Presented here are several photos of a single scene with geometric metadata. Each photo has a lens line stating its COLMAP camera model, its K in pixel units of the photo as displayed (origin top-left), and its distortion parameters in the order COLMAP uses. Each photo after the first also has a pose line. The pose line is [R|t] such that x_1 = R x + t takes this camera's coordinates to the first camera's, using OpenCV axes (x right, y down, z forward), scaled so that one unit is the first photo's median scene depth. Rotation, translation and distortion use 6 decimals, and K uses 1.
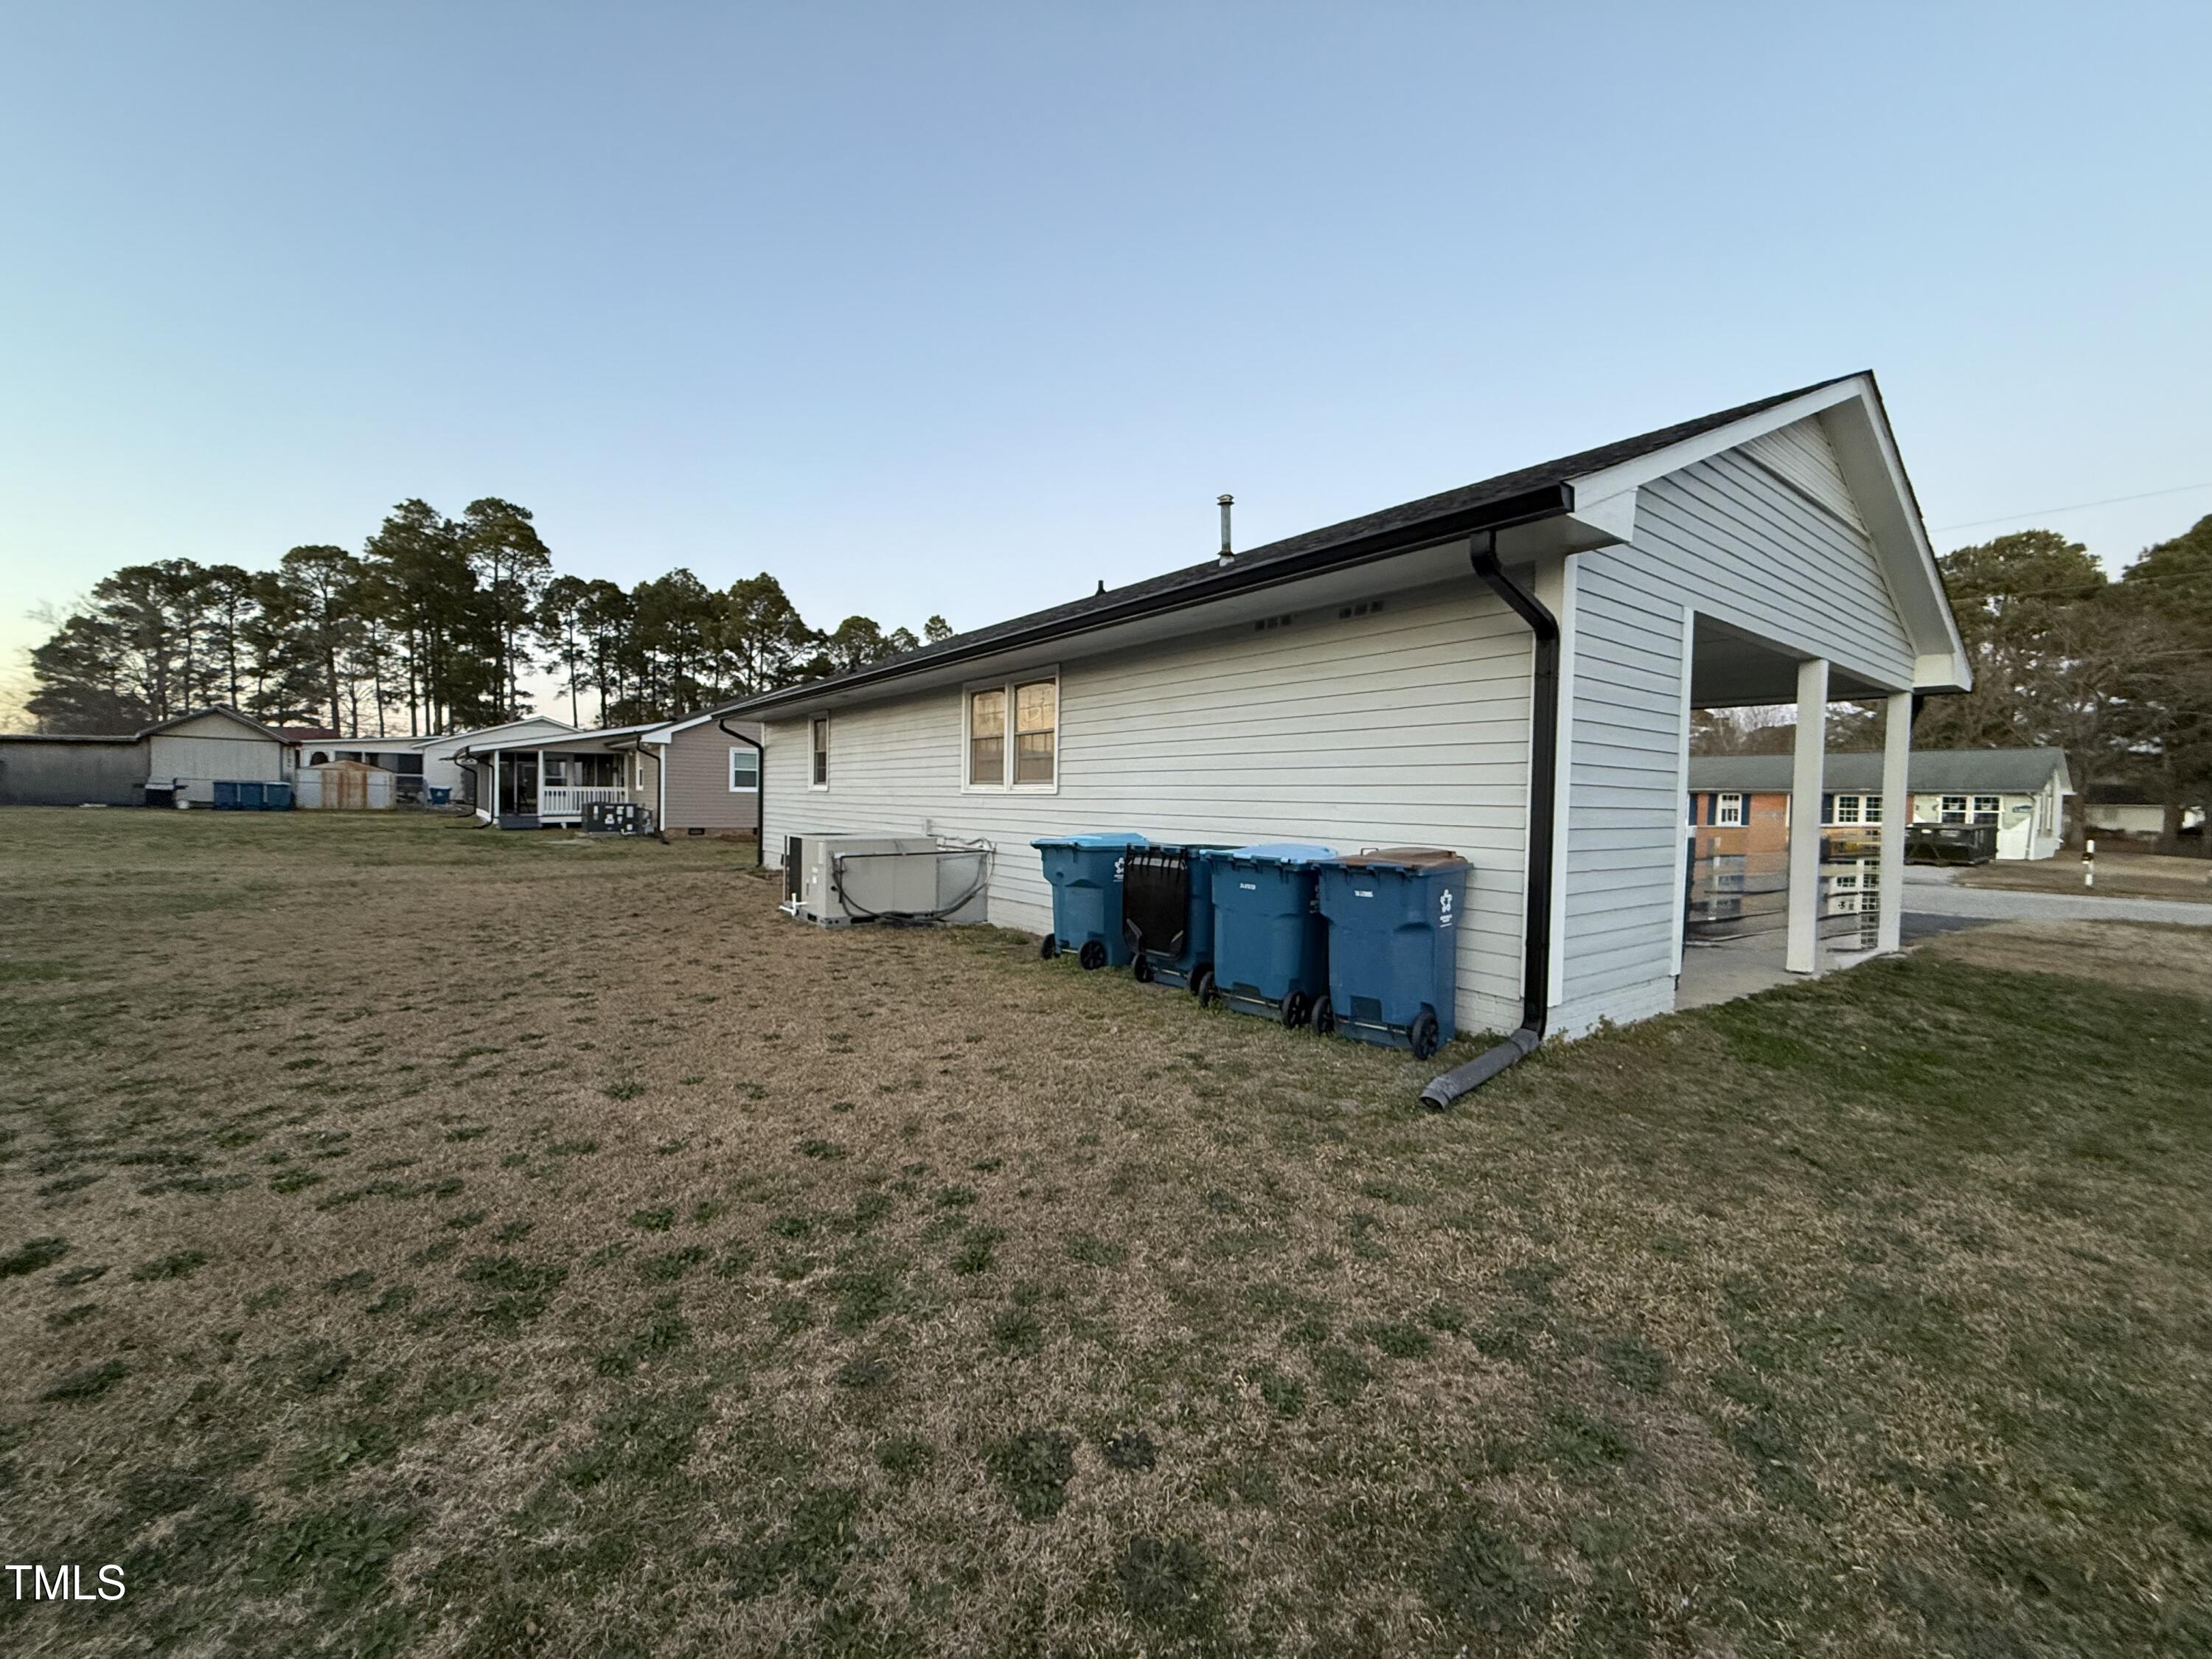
lens RADIAL K [[894.4, 0, 1097.0], [0, 894.4, 819.5], [0, 0, 1]] dist [0.010683, -0.000064]
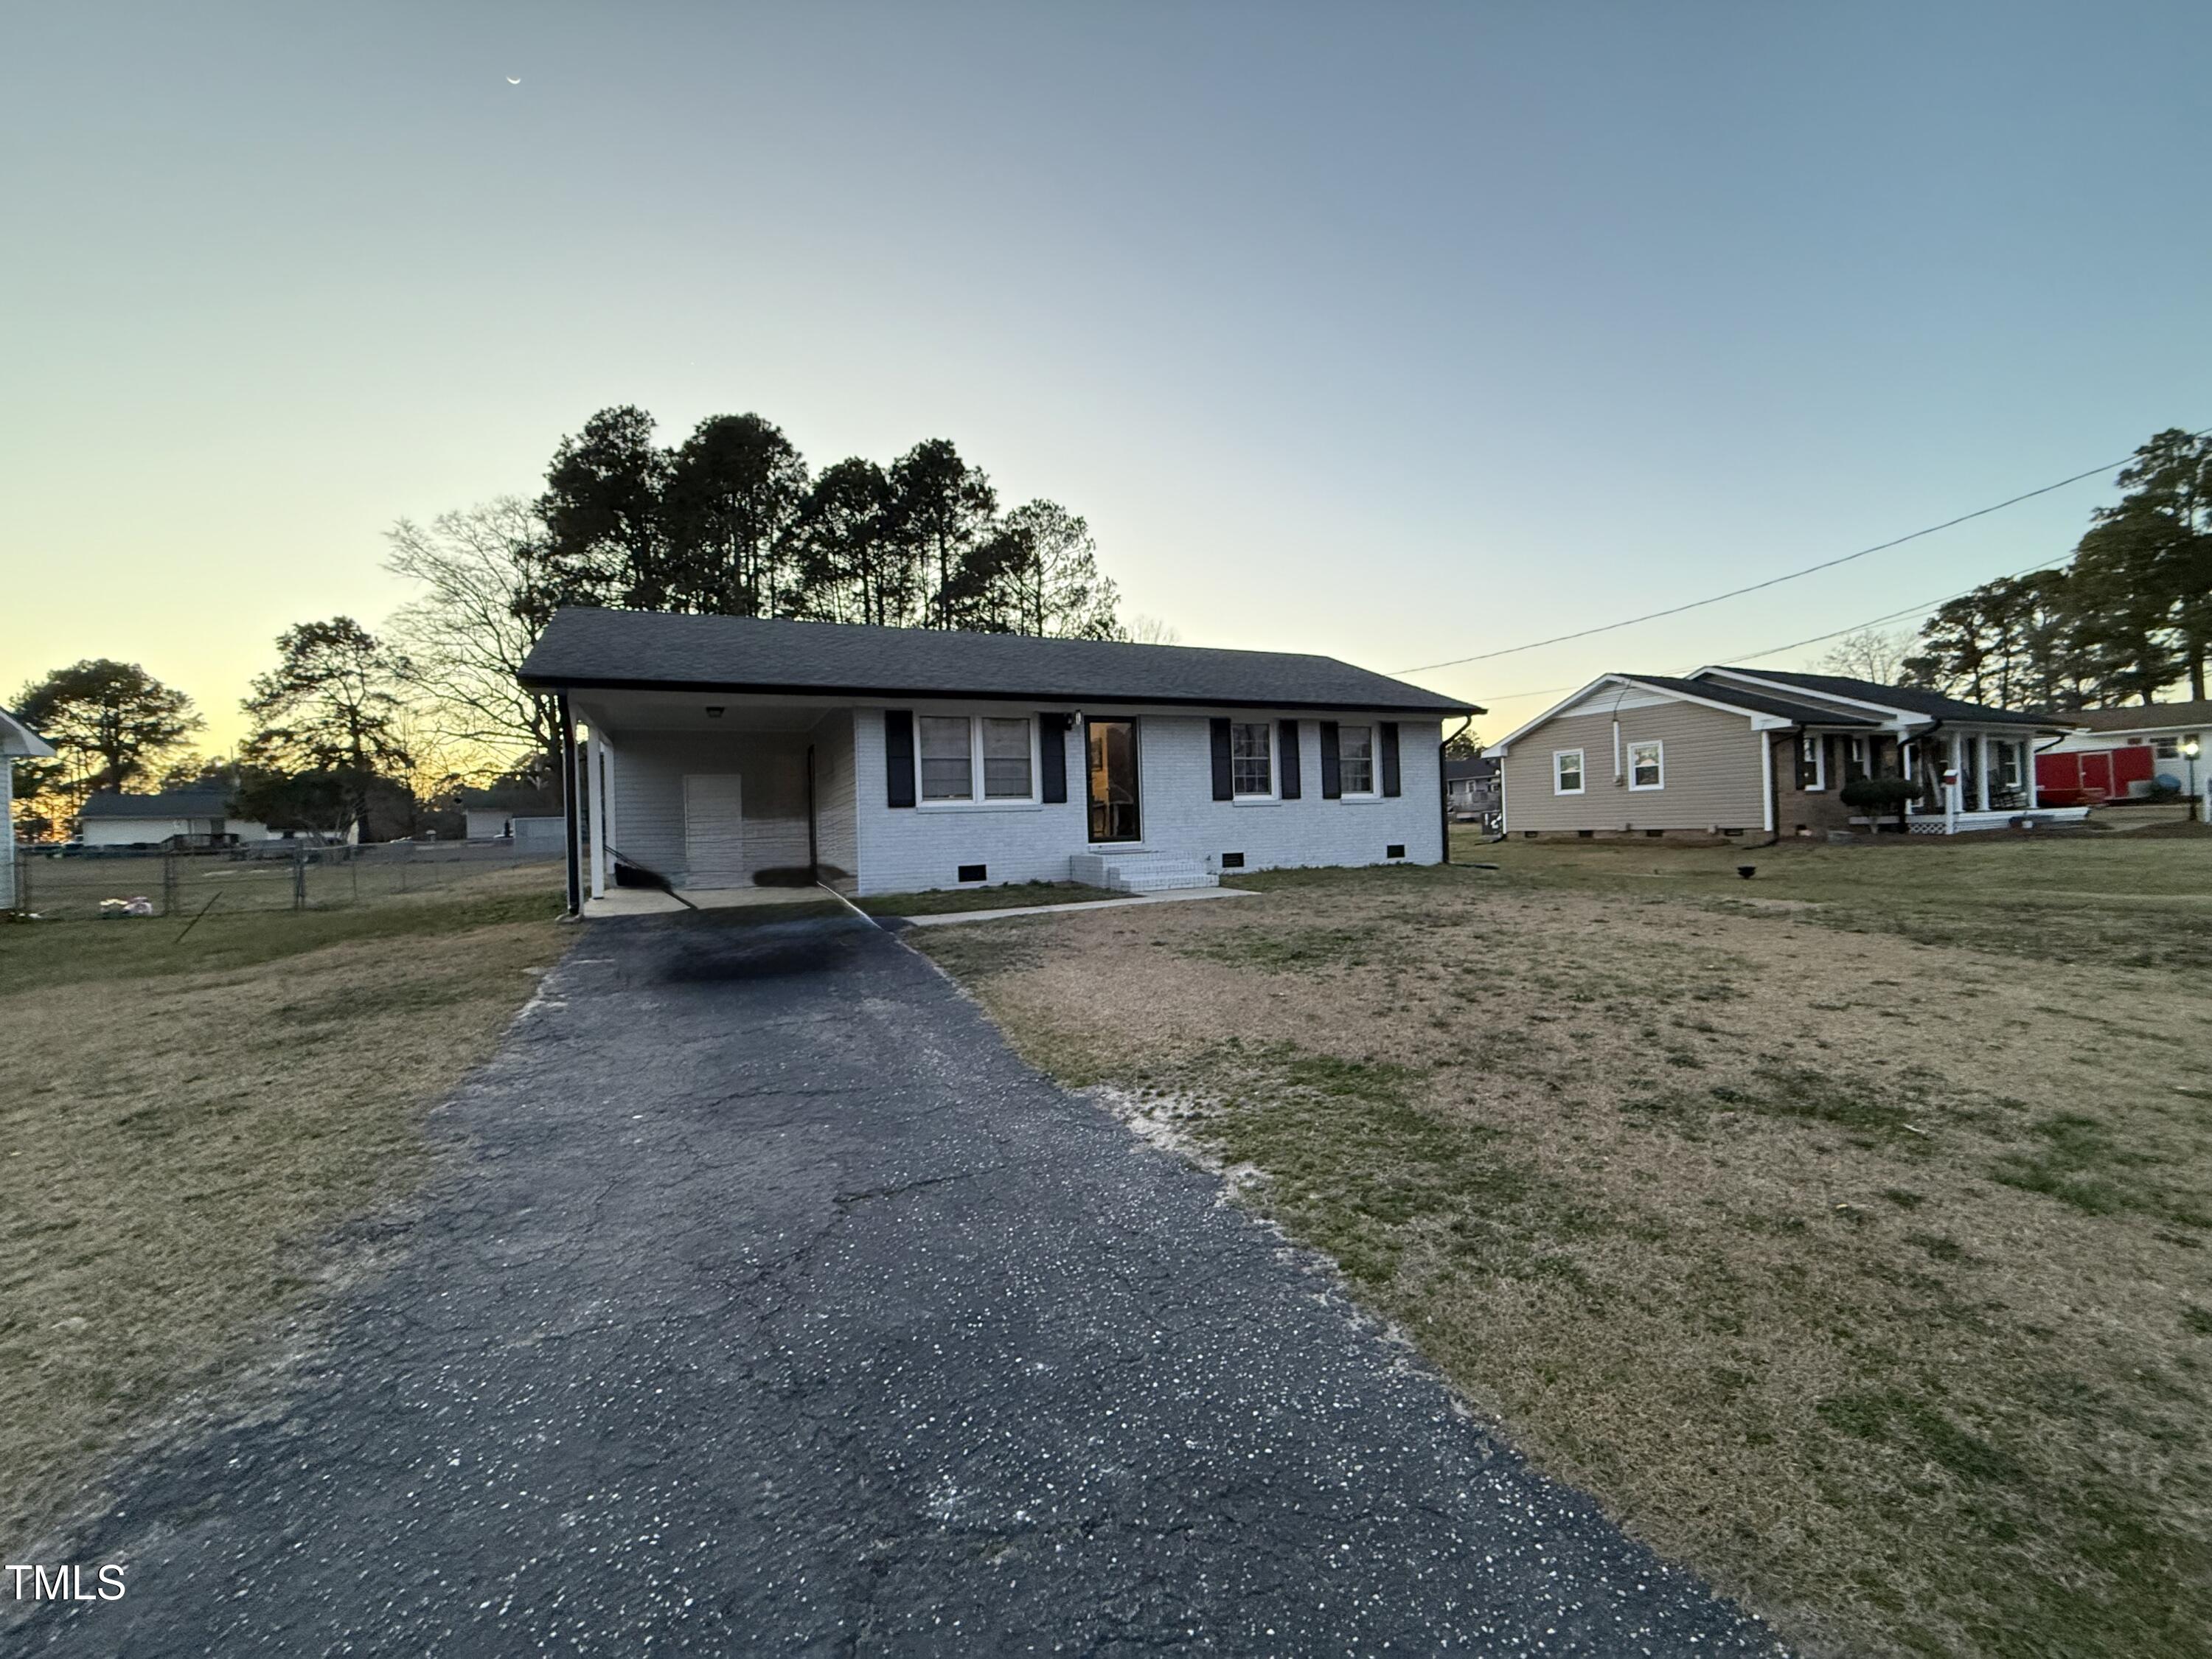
lens RADIAL K [[894.4, 0, 1097.0], [0, 894.4, 819.5], [0, 0, 1]] dist [0.010683, -0.000064]
pose [[-0.186079, -0.018999, -0.982351, 0.324656], [0.001700, 0.999805, -0.019659, 0.007297], [0.982533, -0.005328, -0.186010, 0.324669]]
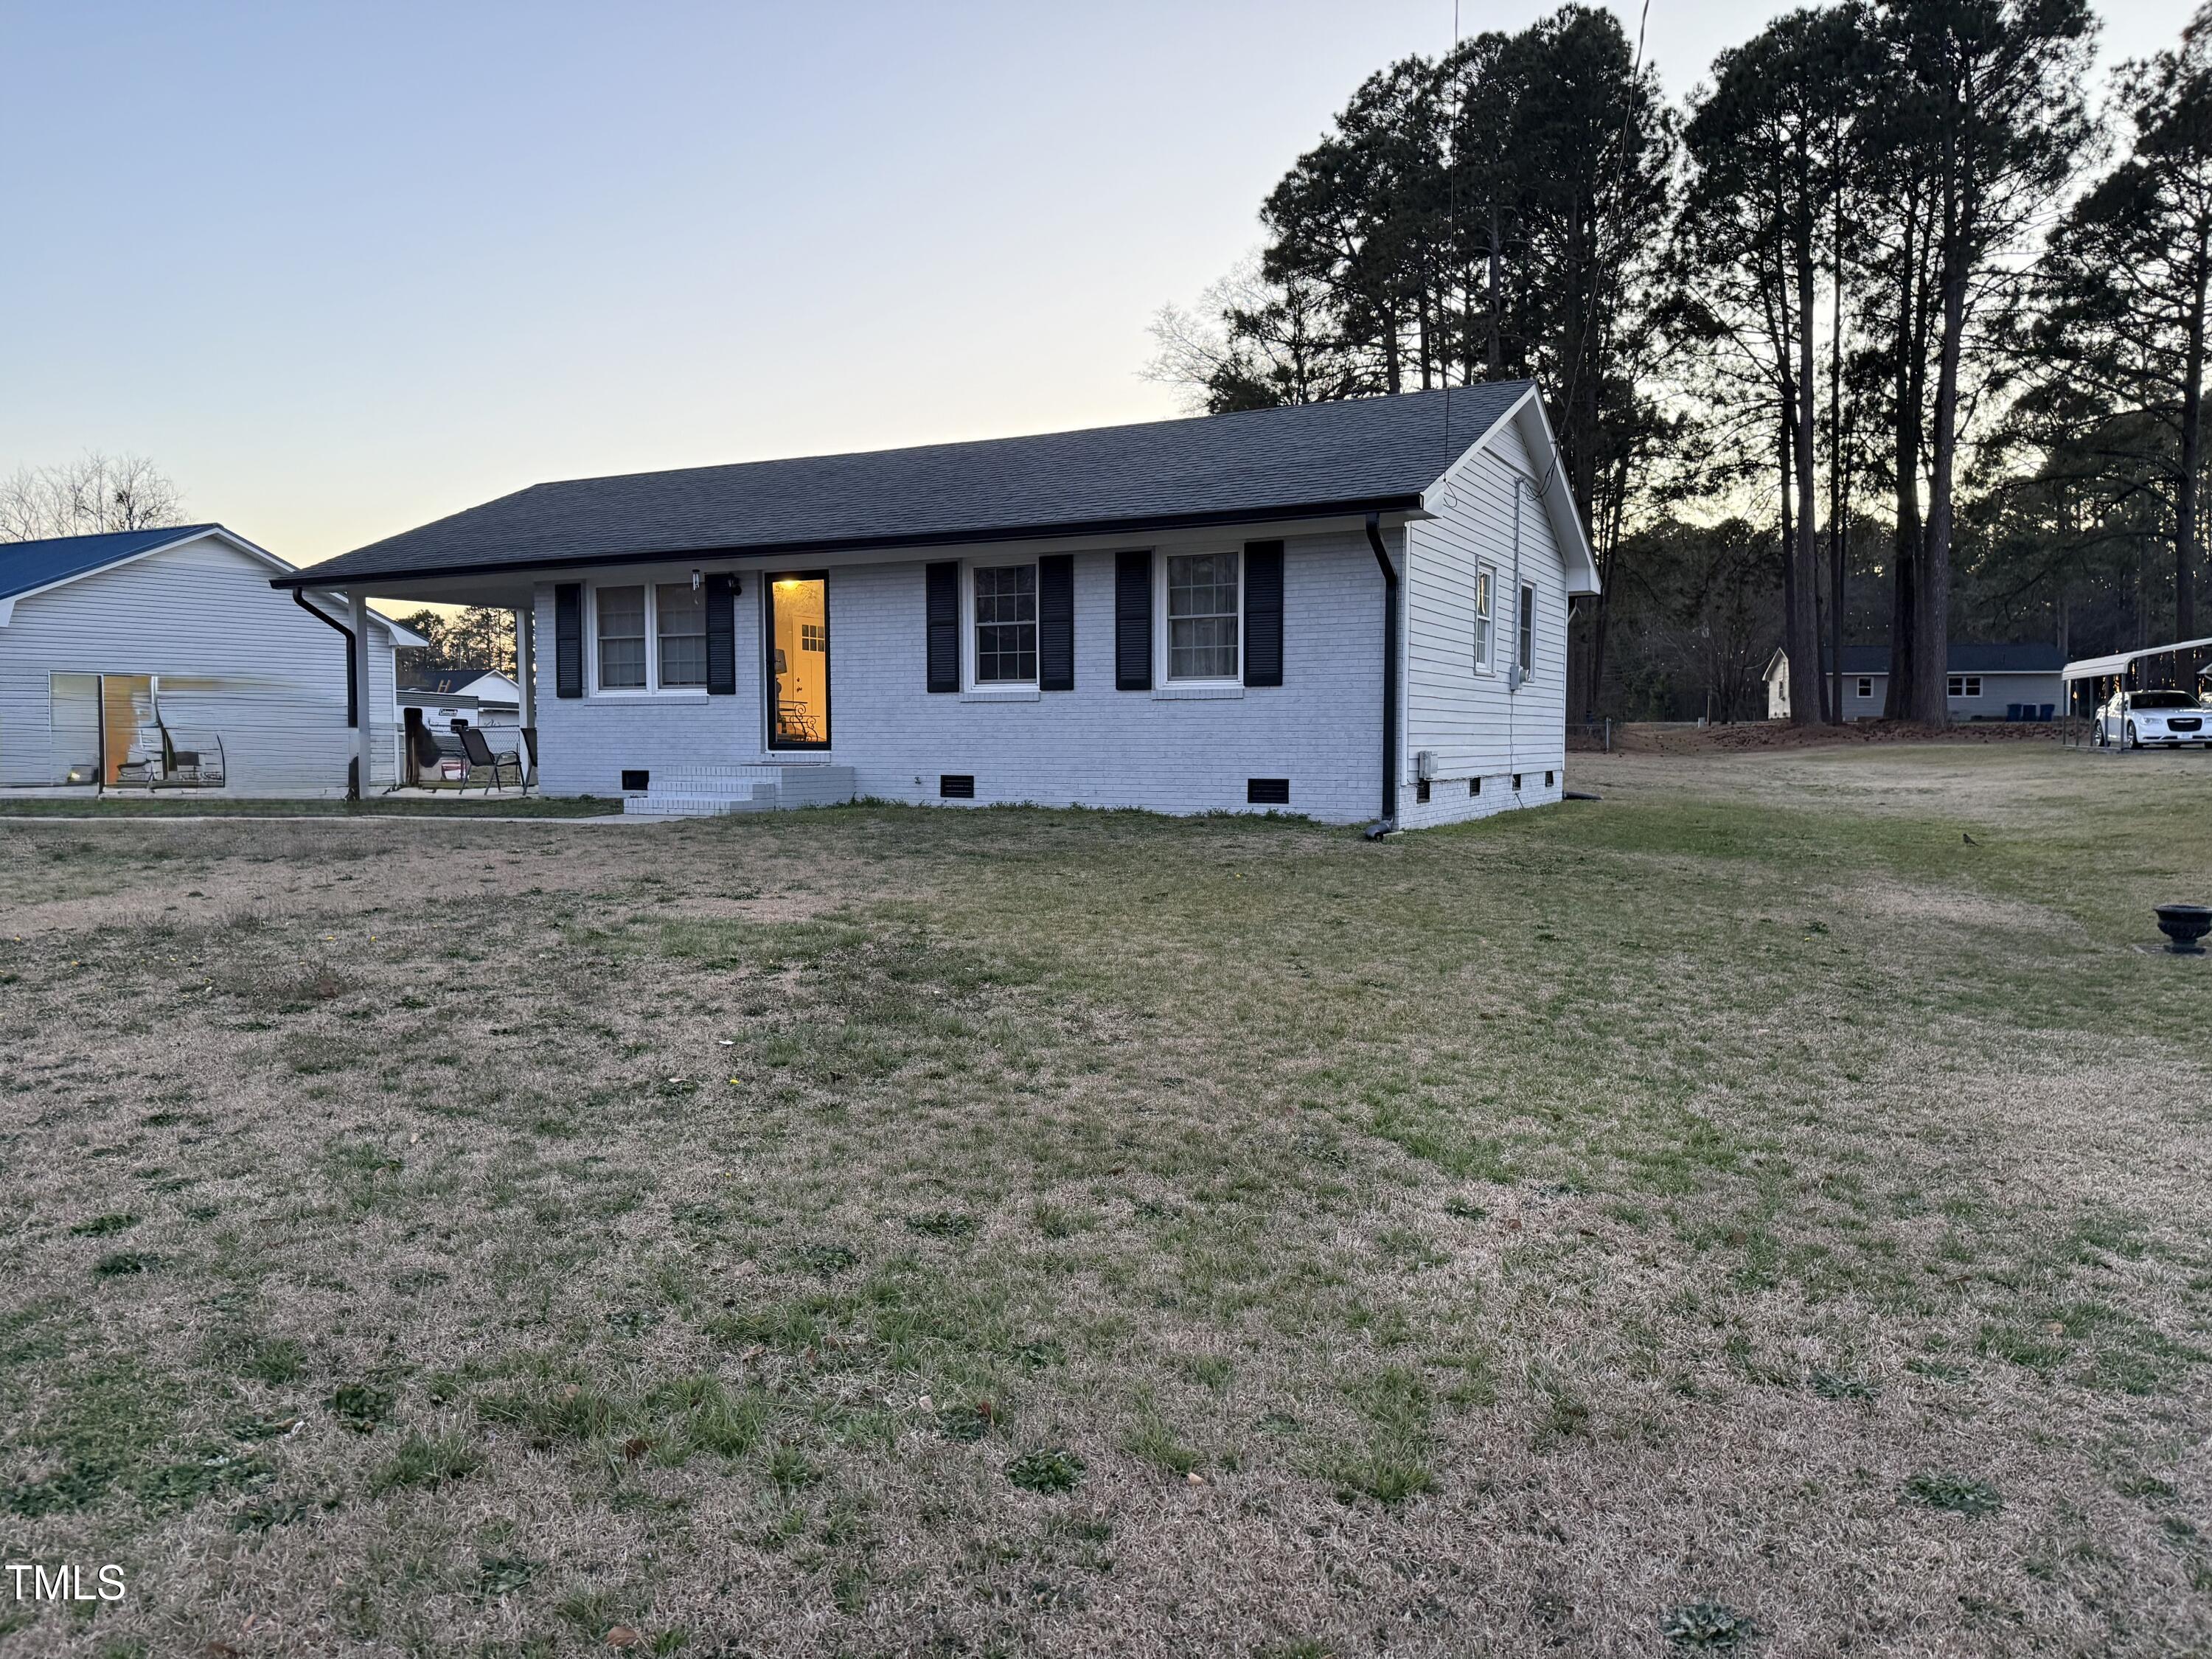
lens RADIAL K [[1585.9, 0, 1111.3], [0, 1585.9, 836.6], [0, 0, 1]] dist [0.009712, 0.000719]
pose [[-0.884542, 0.012593, -0.466291, 0.162830], [-0.027280, 0.996528, 0.078662, -0.001008], [0.465662, 0.082300, -0.881127, 0.603813]]
